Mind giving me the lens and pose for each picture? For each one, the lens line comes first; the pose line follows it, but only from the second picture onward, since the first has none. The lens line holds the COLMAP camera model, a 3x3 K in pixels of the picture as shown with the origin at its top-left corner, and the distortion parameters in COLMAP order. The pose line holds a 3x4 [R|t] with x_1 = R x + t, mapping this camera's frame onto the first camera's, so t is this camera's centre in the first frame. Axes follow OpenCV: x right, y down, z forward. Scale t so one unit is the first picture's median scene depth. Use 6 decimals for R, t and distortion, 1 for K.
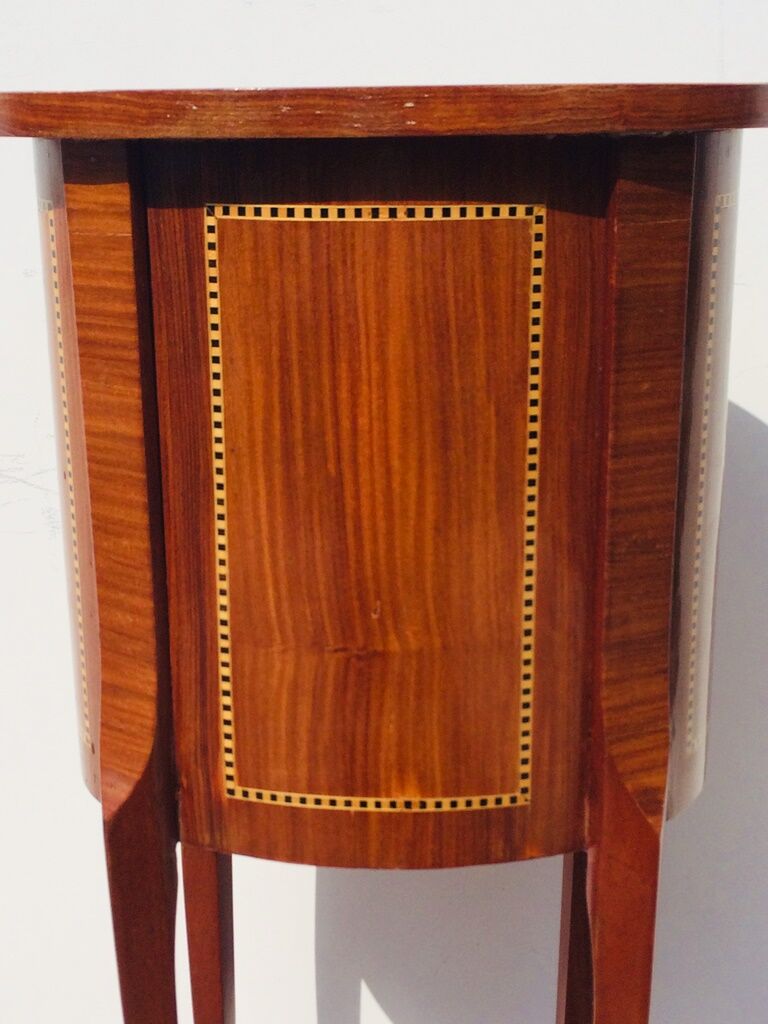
lens RADIAL K [[1419.5, 0, 389.2], [0, 1419.5, 517.2], [0, 0, 1]] dist [0.069864, 0.000000]
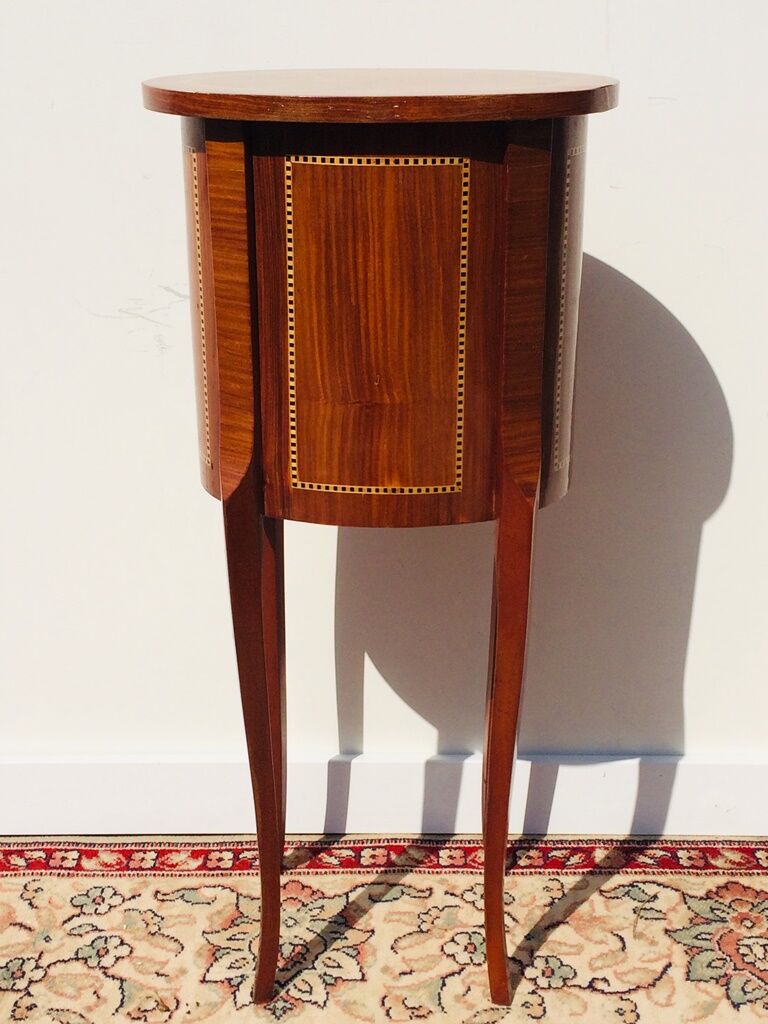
lens RADIAL K [[1419.5, 0, 398.8], [0, 1419.5, 496.5], [0, 0, 1]] dist [0.069864, 0.000000]
pose [[0.999946, 0.007193, 0.007524, 0.006303], [-0.007763, 0.996867, 0.078713, 0.070839], [-0.006934, -0.078767, 0.996869, -0.831385]]
